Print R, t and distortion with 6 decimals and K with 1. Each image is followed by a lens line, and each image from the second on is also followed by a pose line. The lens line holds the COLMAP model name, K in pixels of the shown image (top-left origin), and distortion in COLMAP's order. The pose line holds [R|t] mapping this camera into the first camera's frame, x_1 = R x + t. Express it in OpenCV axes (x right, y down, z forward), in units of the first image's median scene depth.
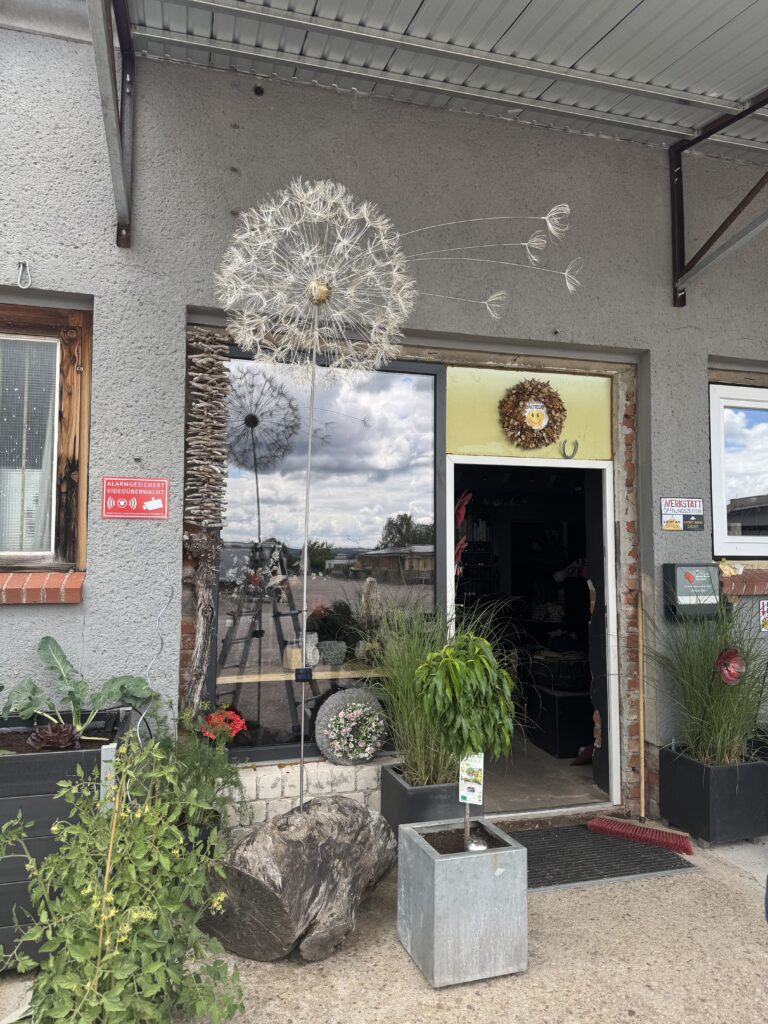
lens RADIAL K [[735.8, 0, 384.0], [0, 735.8, 512.0], [0, 0, 1]] dist [-0.006124, -0.006788]
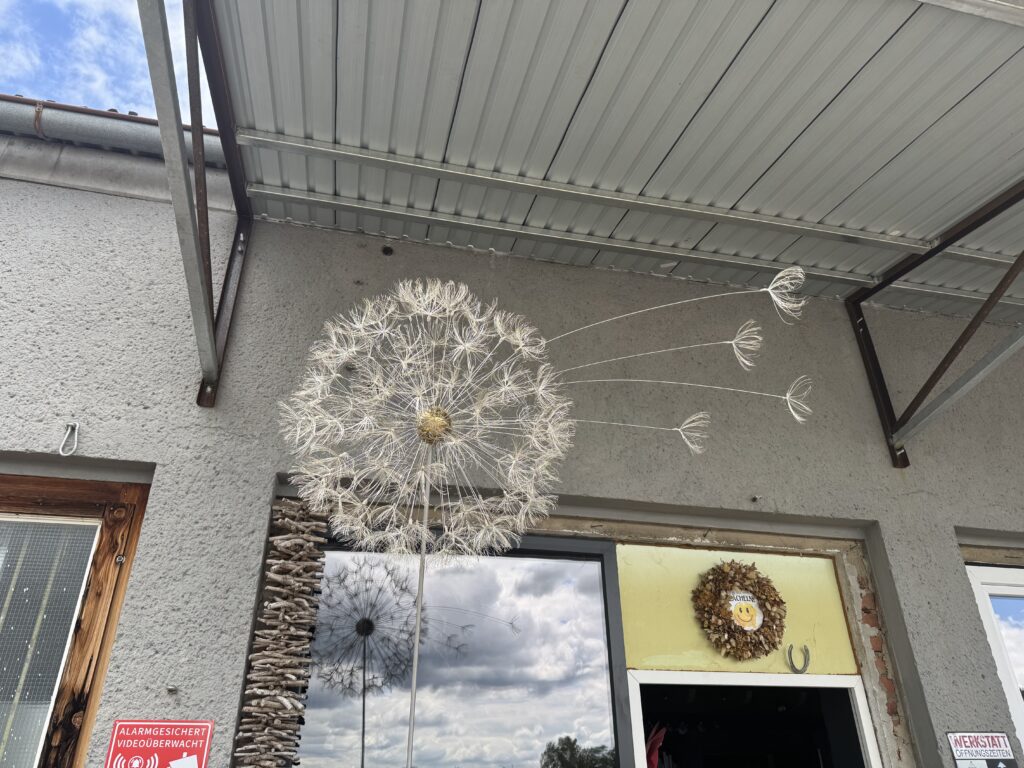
lens RADIAL K [[720.9, 0, 508.5], [0, 720.9, 396.3], [0, 0, 1]] dist [0.063306, -0.063680]
pose [[0.998872, -0.033108, -0.034051, 0.005355], [0.015862, 0.908355, -0.417900, -0.027586], [0.044766, 0.416888, 0.907855, 0.256126]]
